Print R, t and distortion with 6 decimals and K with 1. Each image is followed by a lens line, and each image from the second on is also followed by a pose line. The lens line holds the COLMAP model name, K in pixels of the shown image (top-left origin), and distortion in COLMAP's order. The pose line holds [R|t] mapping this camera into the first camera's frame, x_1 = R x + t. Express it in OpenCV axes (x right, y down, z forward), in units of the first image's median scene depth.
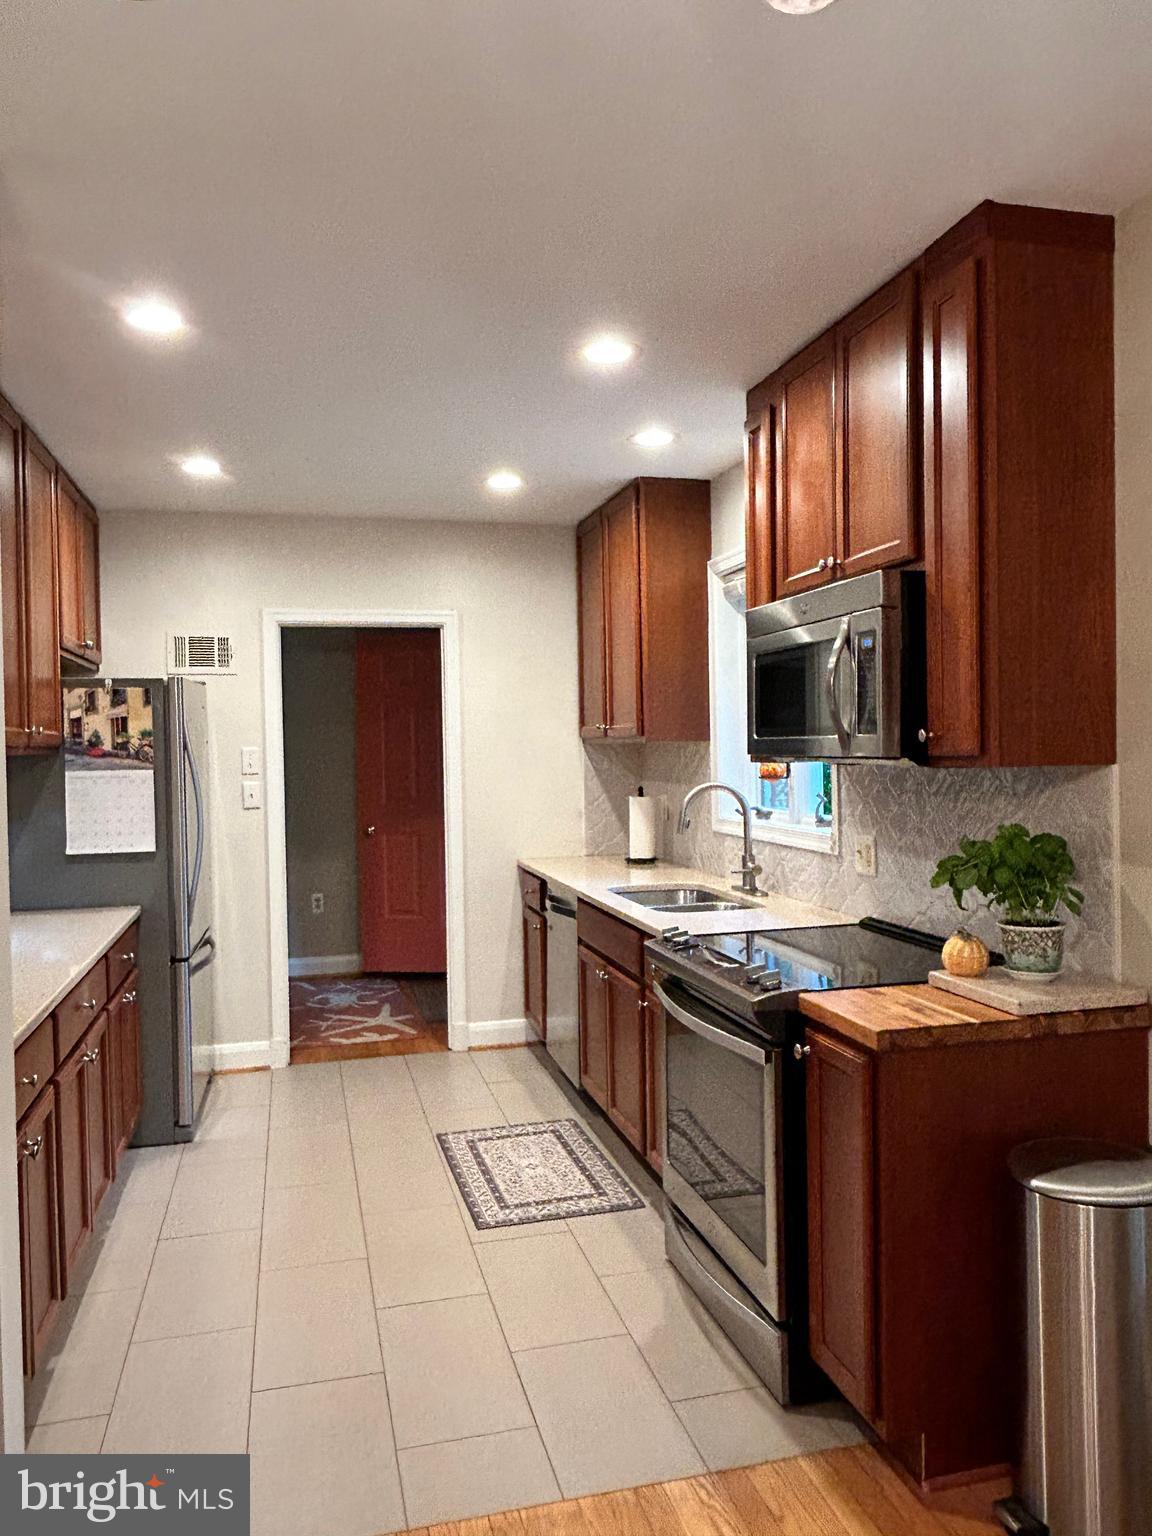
lens RADIAL K [[1092.8, 0, 573.0], [0, 1092.8, 773.1], [0, 0, 1]] dist [0.000127, -0.006873]
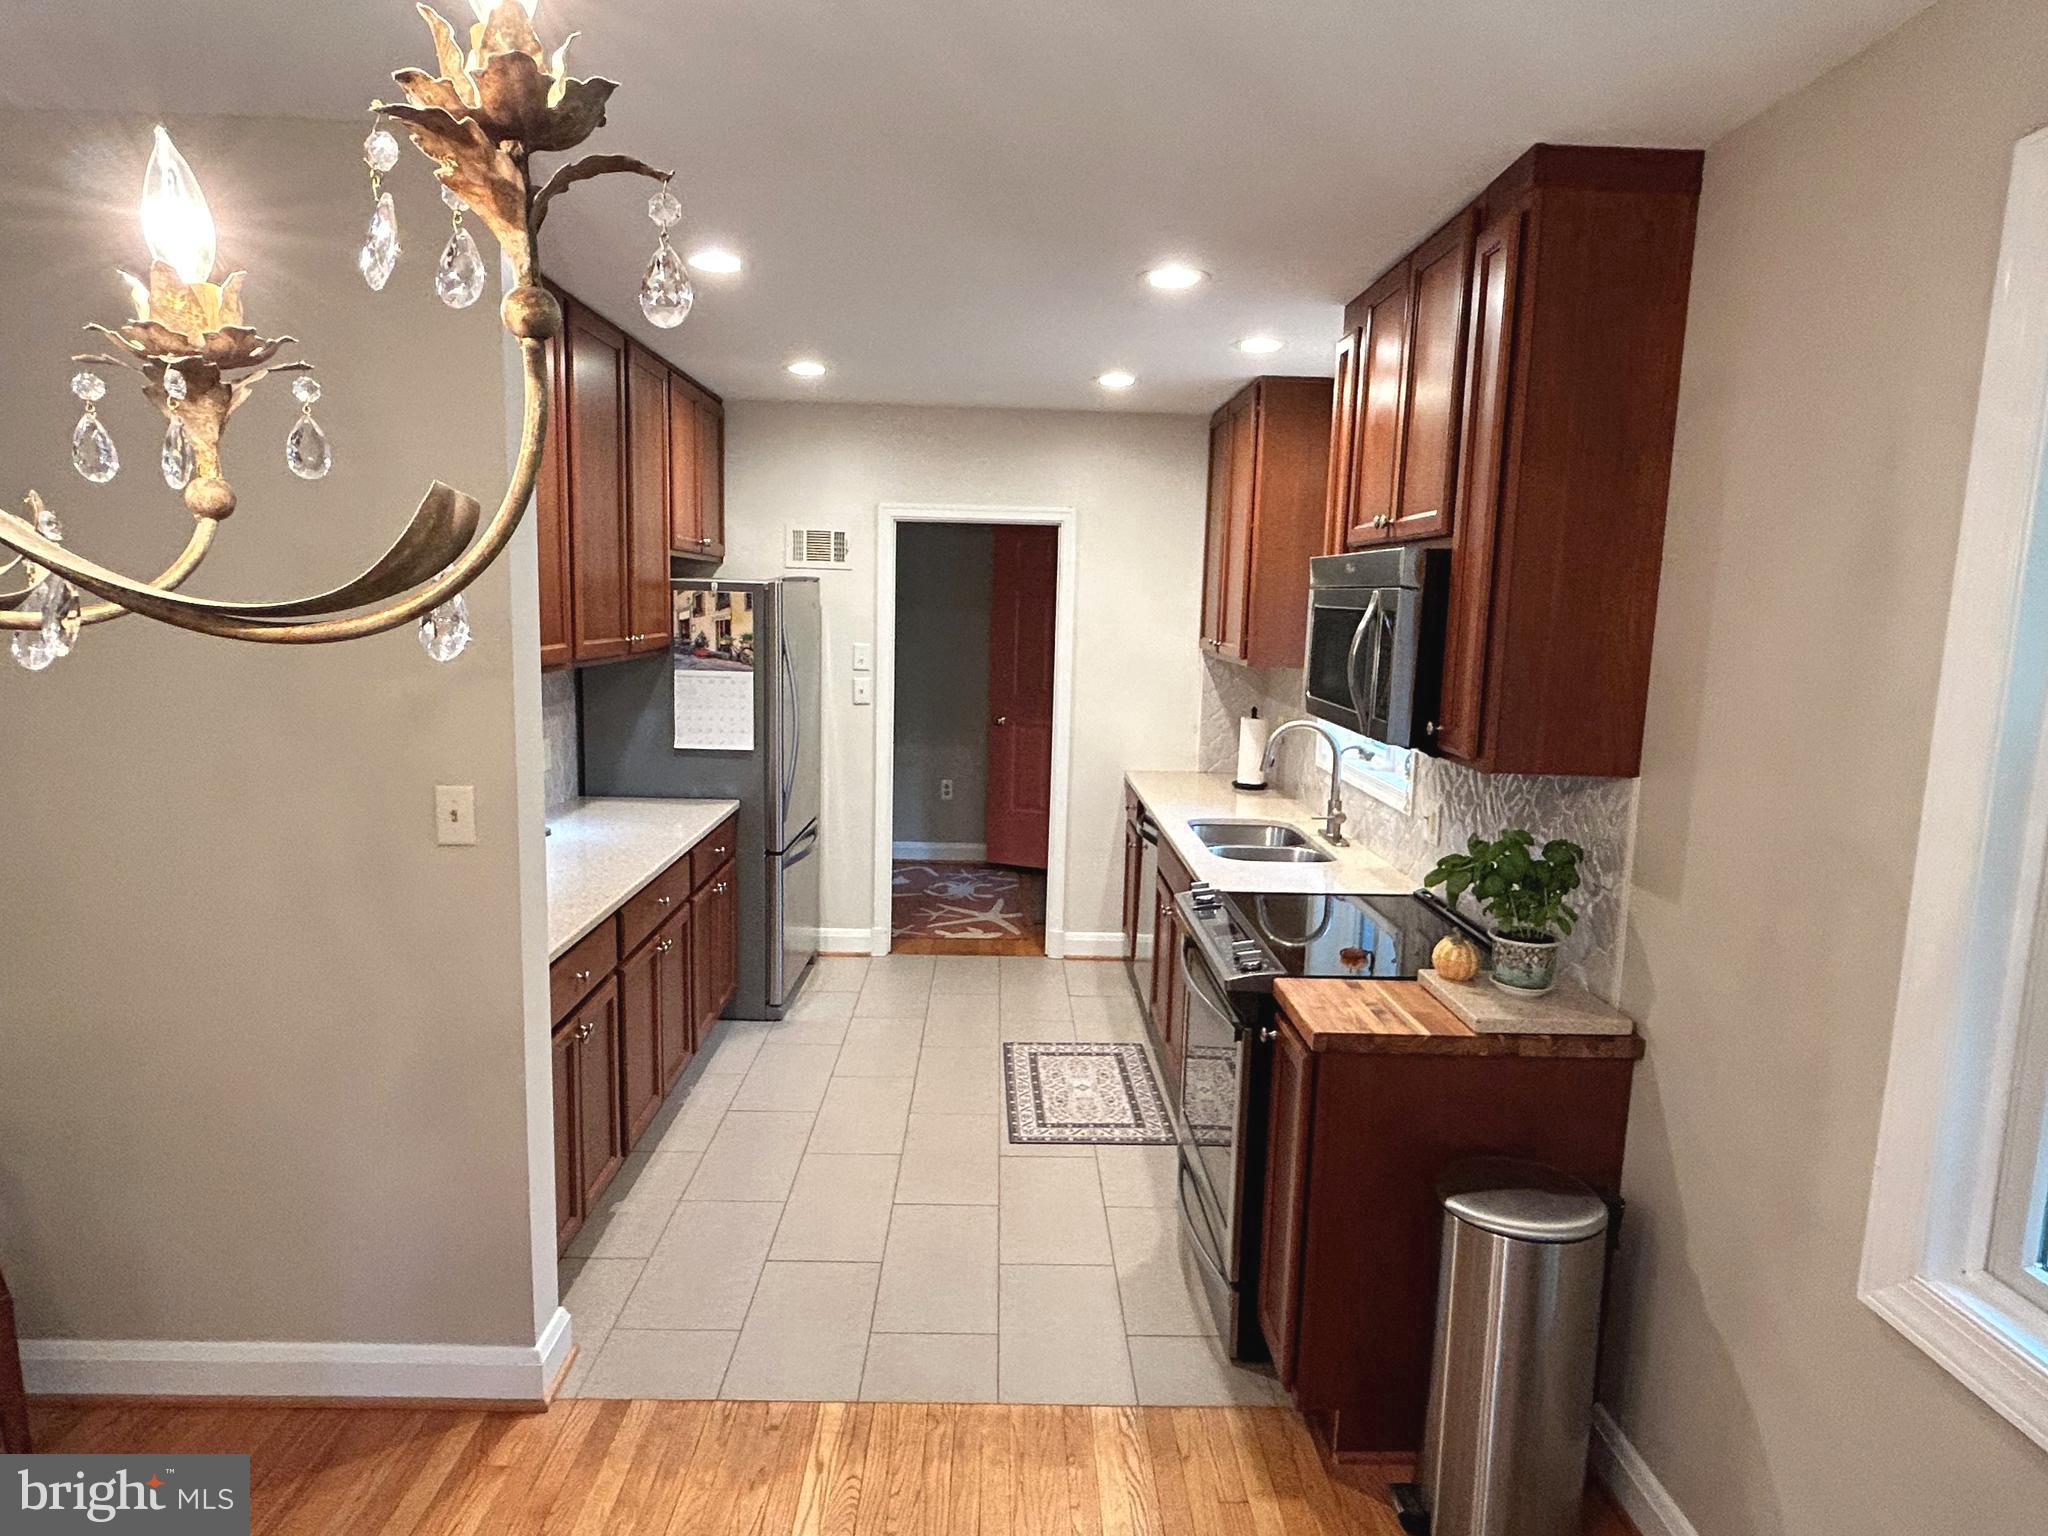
lens RADIAL K [[1195.5, 0, 1029.9], [0, 1195.5, 768.1], [0, 0, 1]] dist [-0.003356, -0.000447]
pose [[0.972488, 0.077297, -0.219756, 0.142528], [-0.050326, 0.990780, 0.125787, -0.075780], [0.227453, -0.111267, 0.967411, -0.056877]]
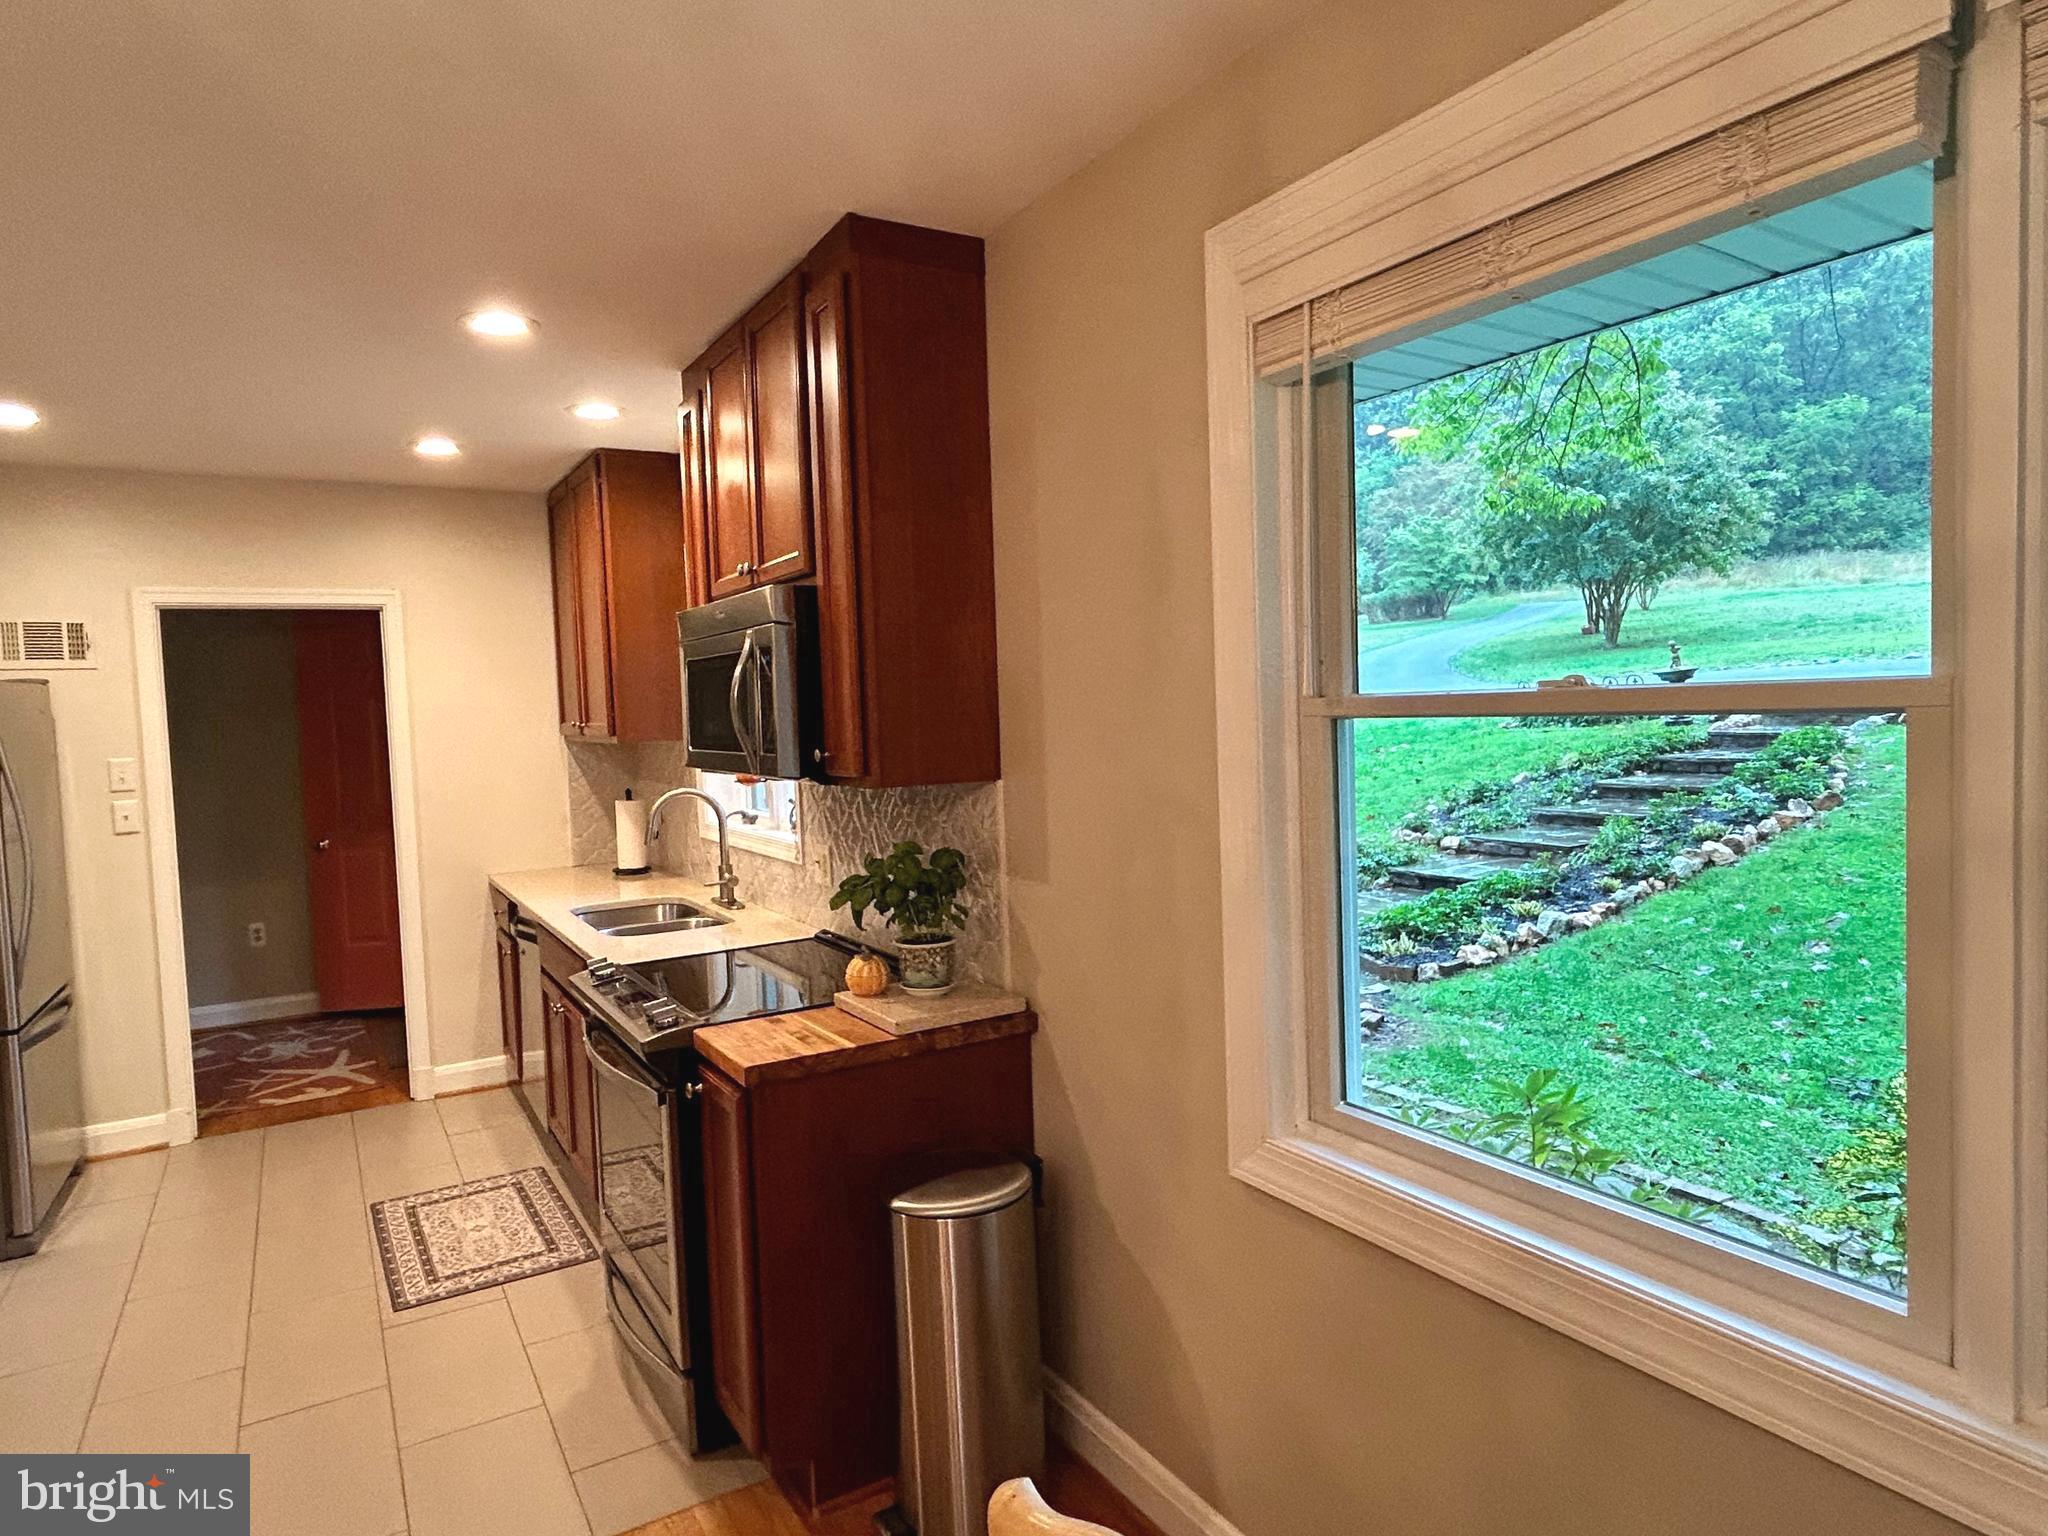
lens RADIAL K [[1195.5, 0, 1015.7], [0, 1195.5, 770.2], [0, 0, 1]] dist [-0.003356, -0.000447]
pose [[0.959332, -0.031750, 0.280489, 0.126958], [0.024871, 0.999297, 0.028051, -0.031381], [-0.281183, -0.019934, 0.959447, -0.052765]]
